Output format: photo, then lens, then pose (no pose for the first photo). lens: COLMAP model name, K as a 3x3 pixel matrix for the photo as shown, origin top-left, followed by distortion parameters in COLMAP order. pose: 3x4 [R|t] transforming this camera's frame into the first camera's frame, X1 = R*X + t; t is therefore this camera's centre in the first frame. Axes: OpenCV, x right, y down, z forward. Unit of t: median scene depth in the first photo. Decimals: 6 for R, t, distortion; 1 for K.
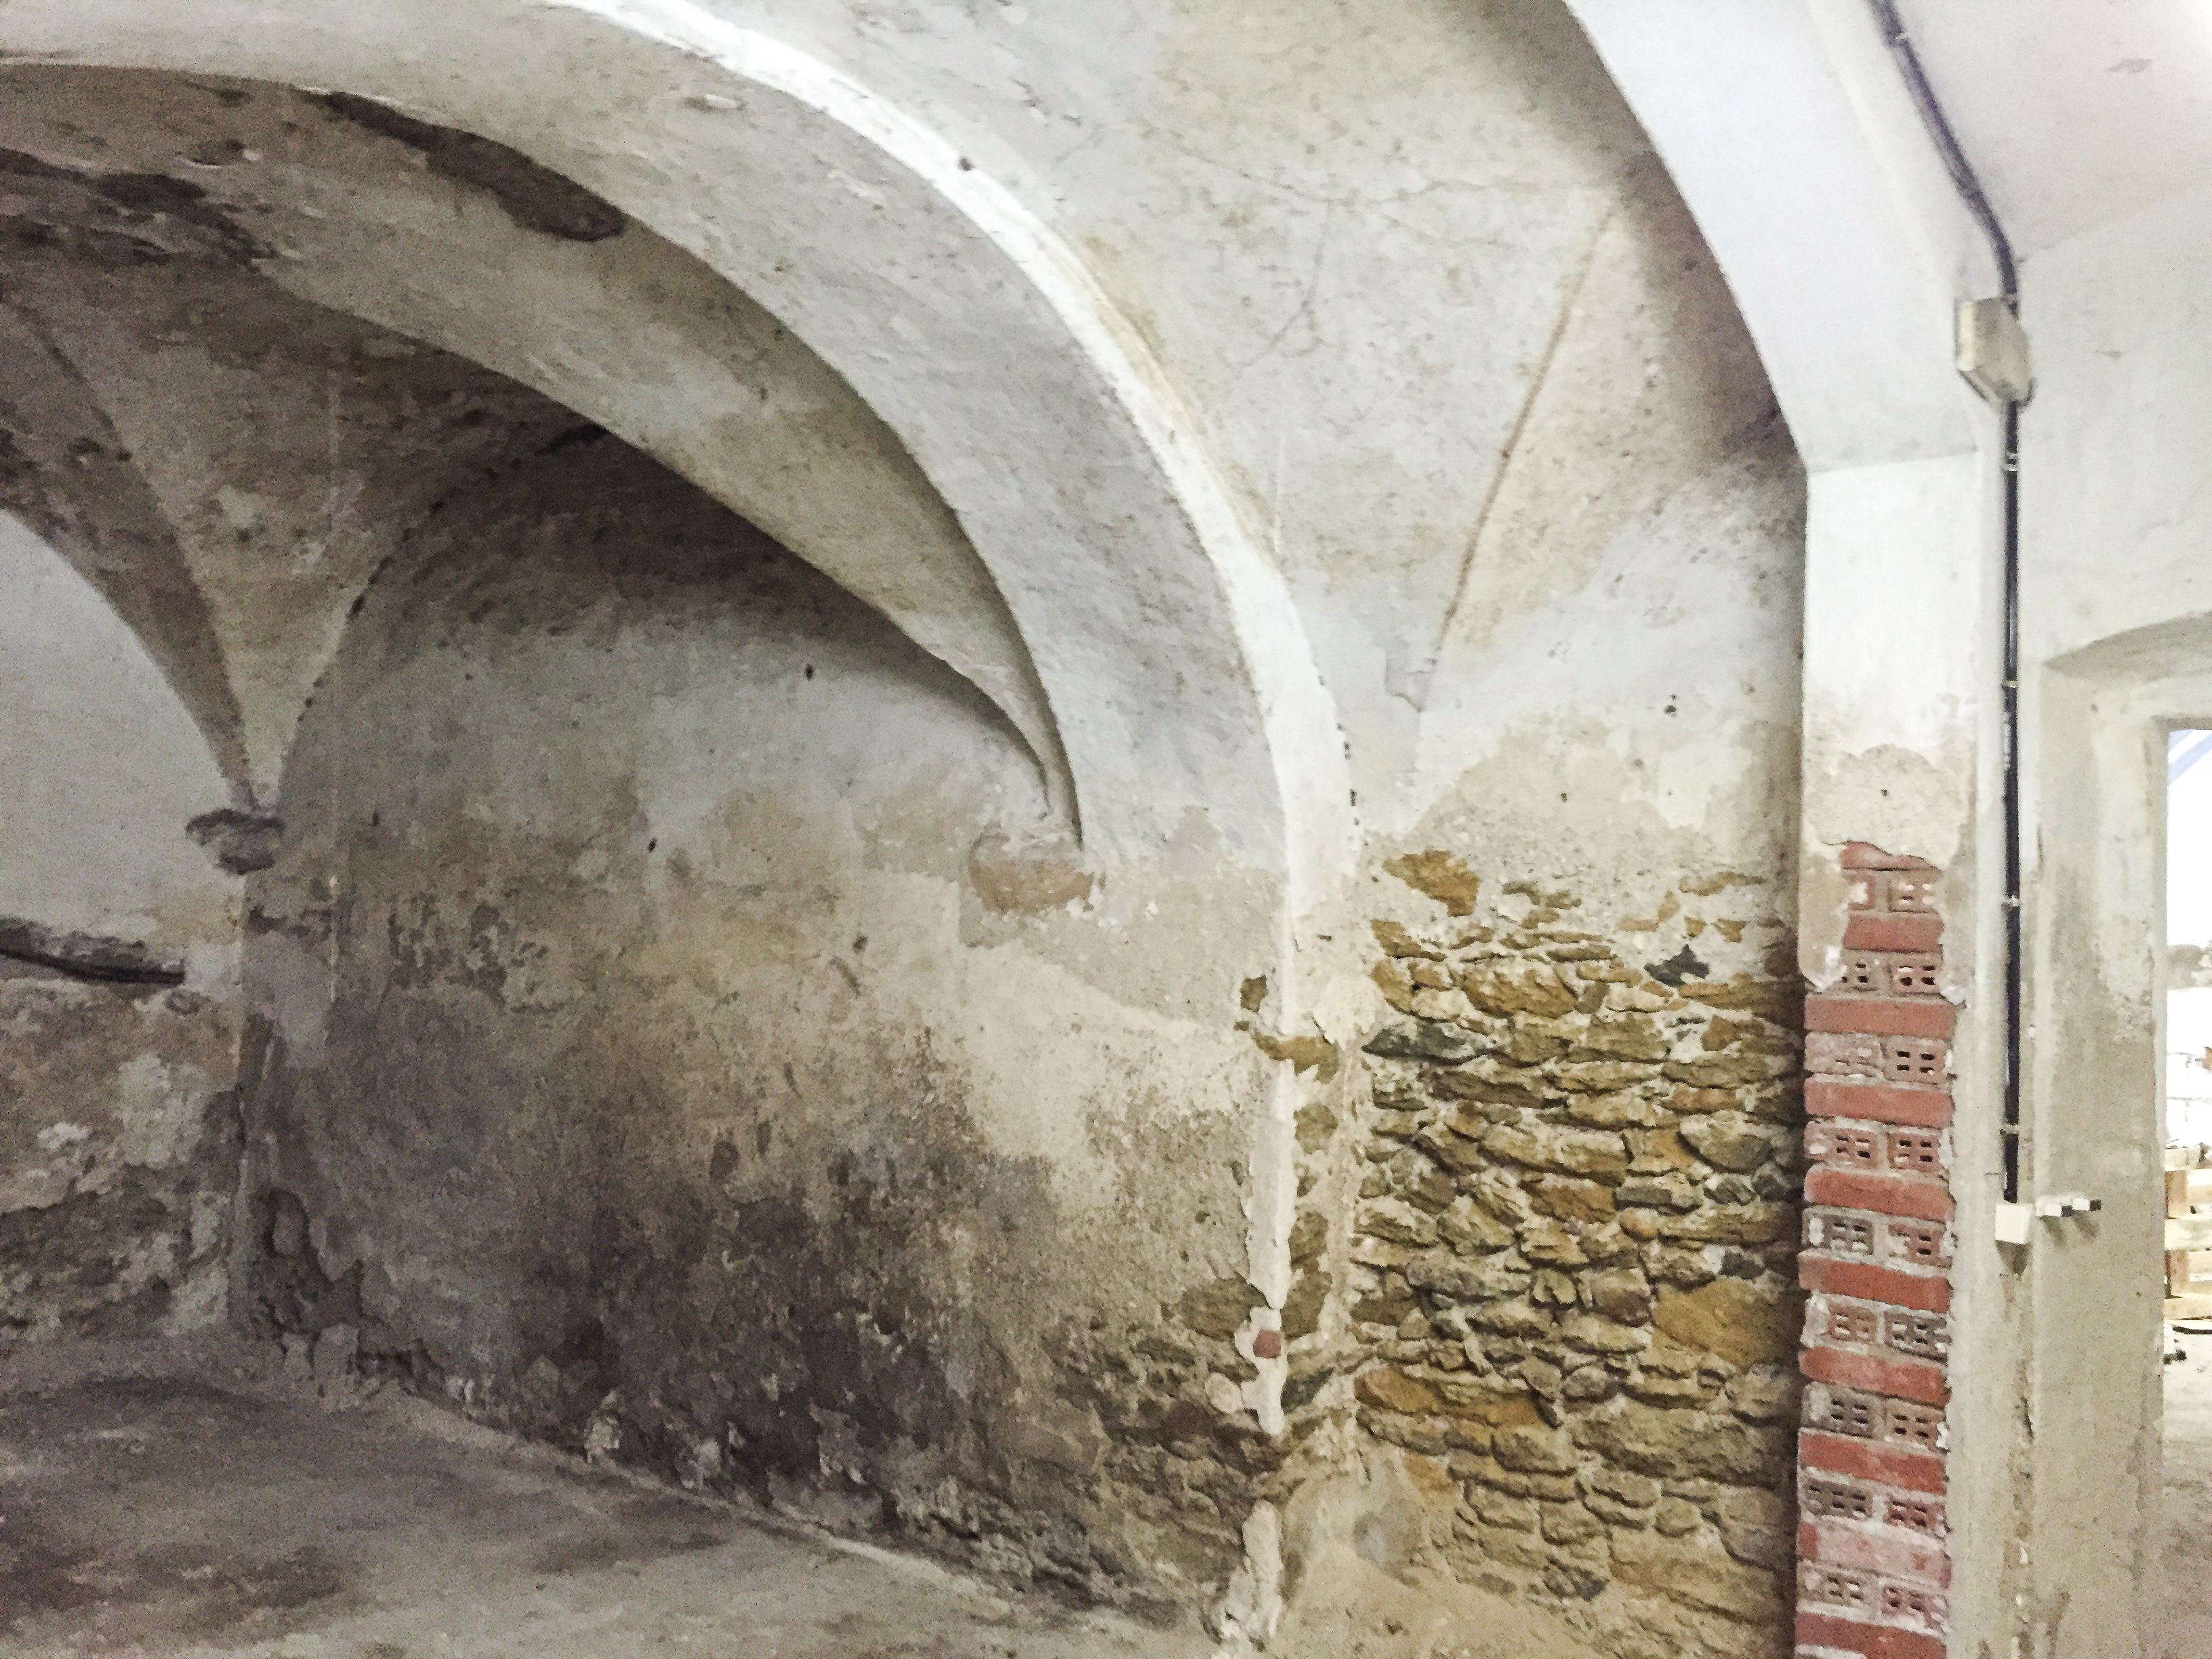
lens RADIAL K [[1833.2, 0, 1120.4], [0, 1833.2, 823.9], [0, 0, 1]] dist [0.075831, -0.106008]
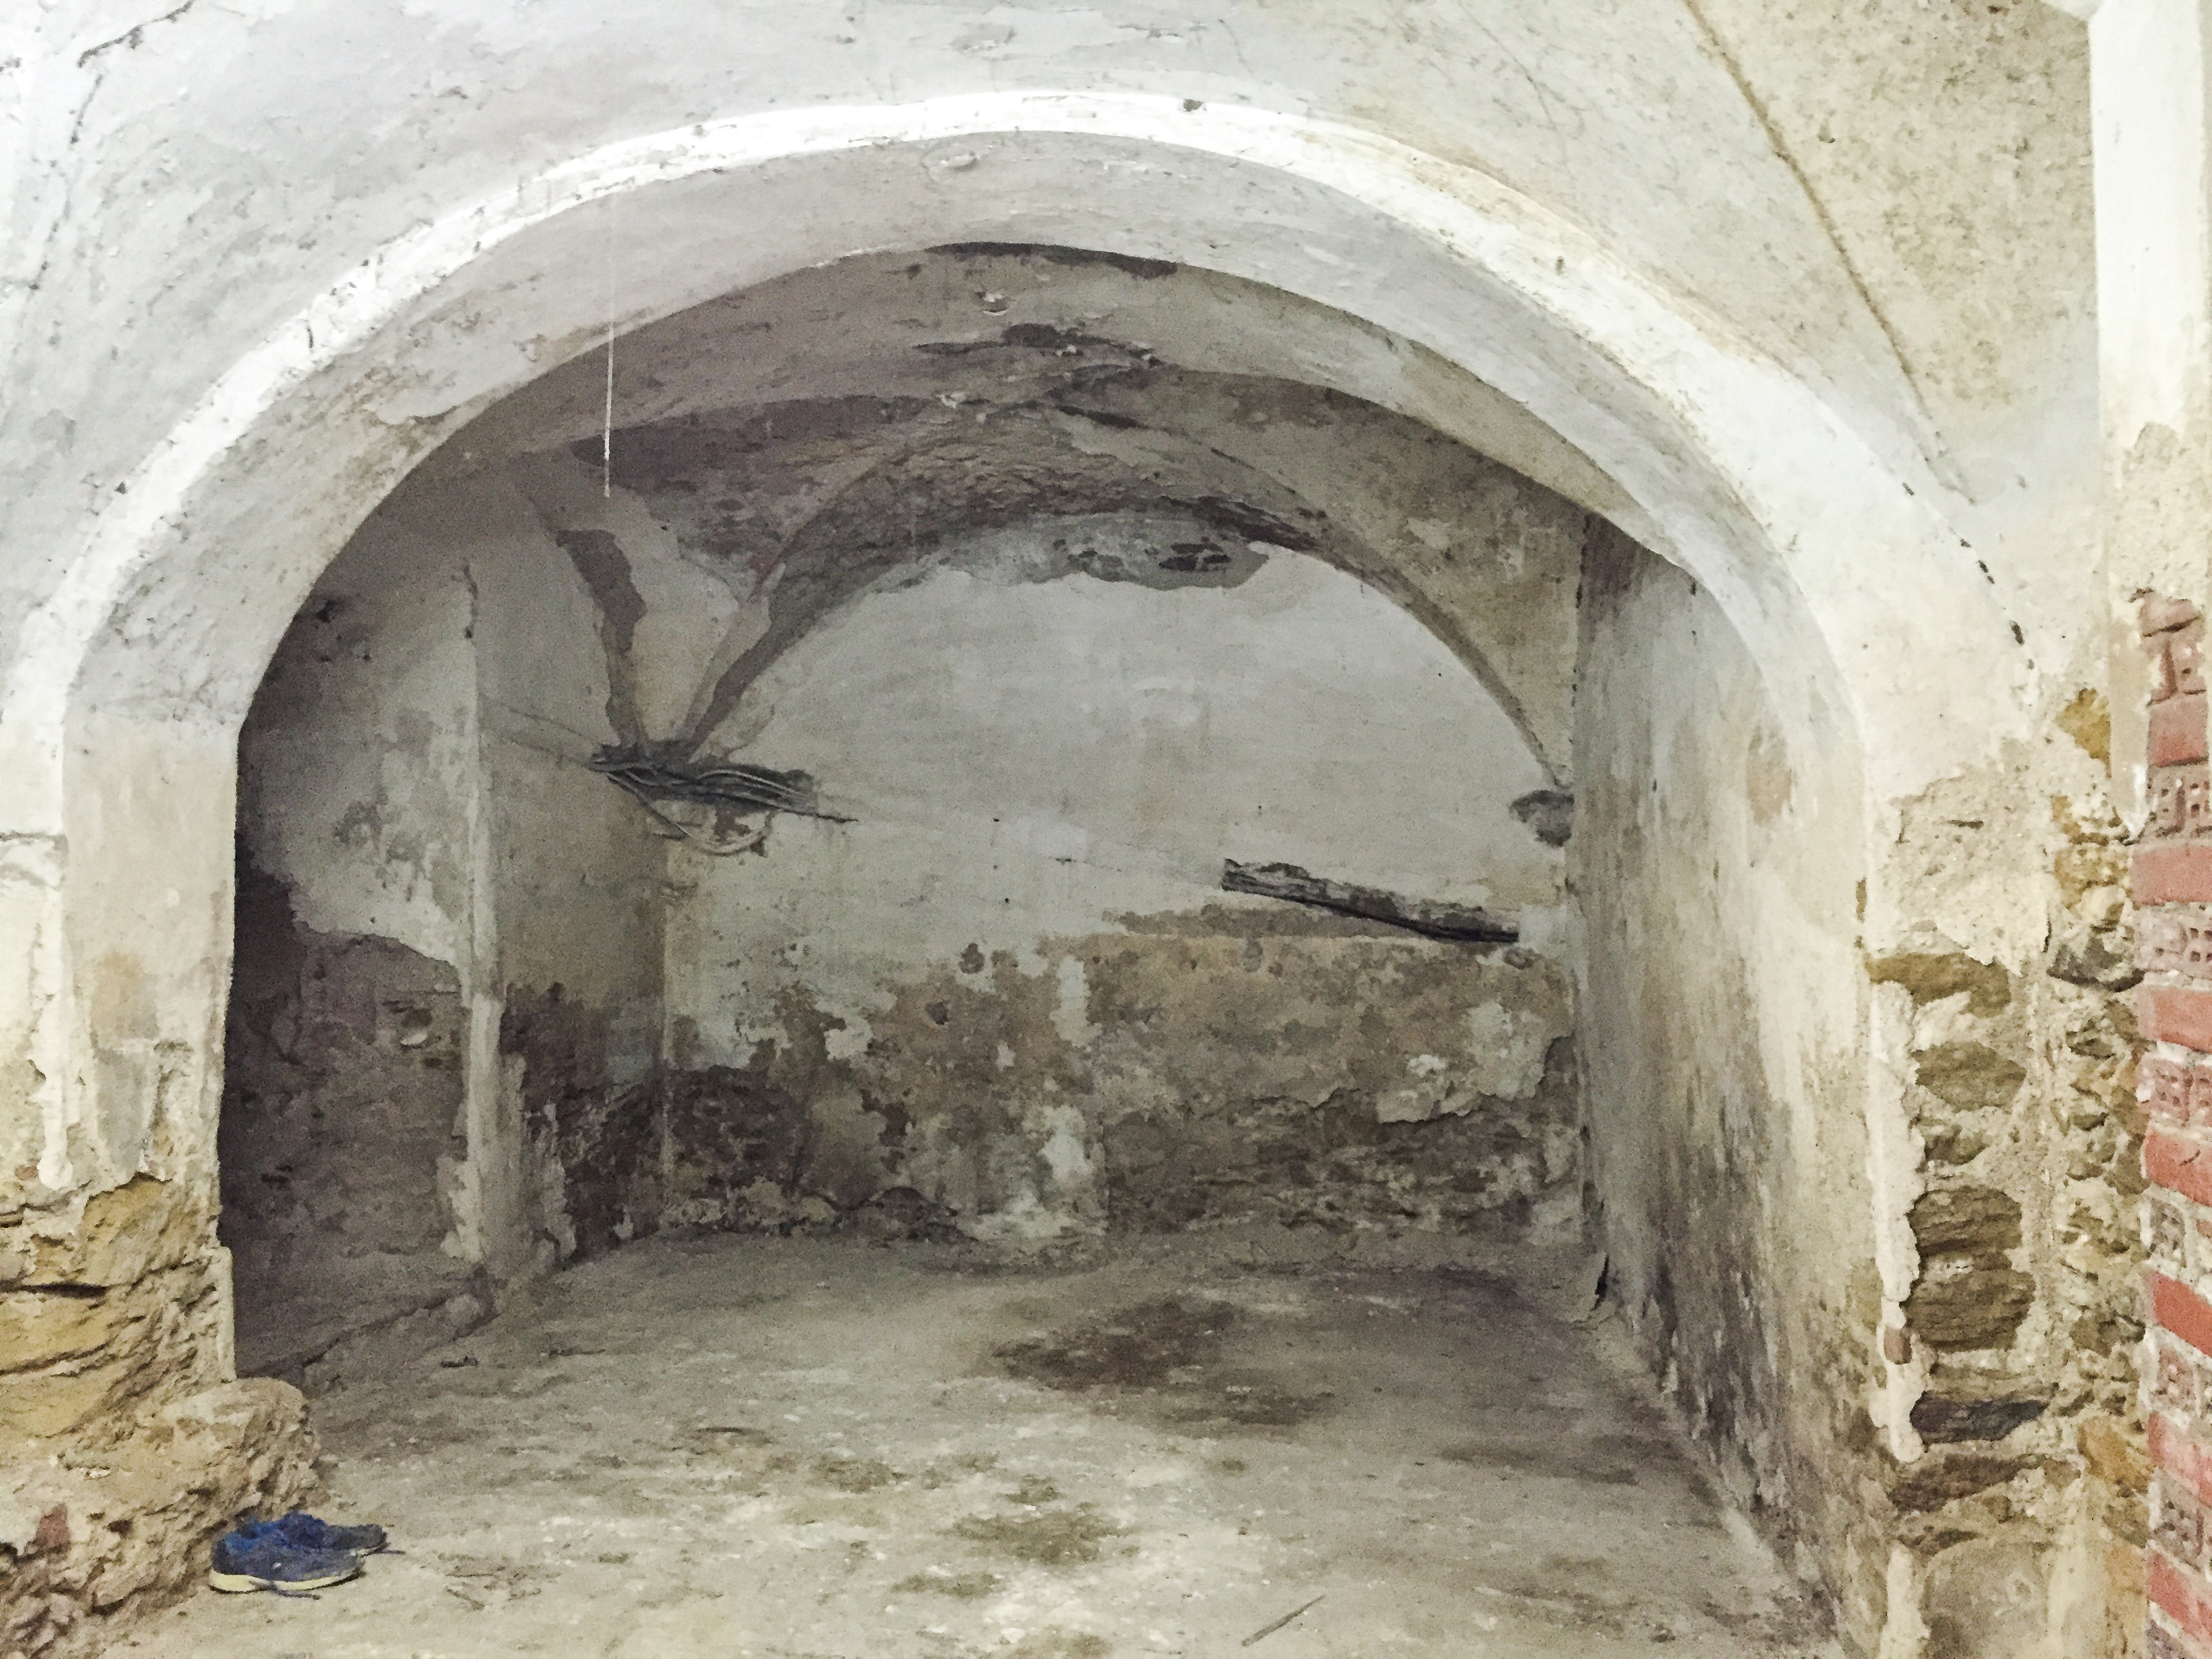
lens RADIAL K [[1833.2, 0, 1120.4], [0, 1833.2, 823.9], [0, 0, 1]] dist [0.075831, -0.106008]
pose [[0.514927, -0.070348, -0.854342, 0.380520], [0.067228, 0.996871, -0.041565, 0.045747], [0.854593, -0.036033, 0.518046, 0.201524]]
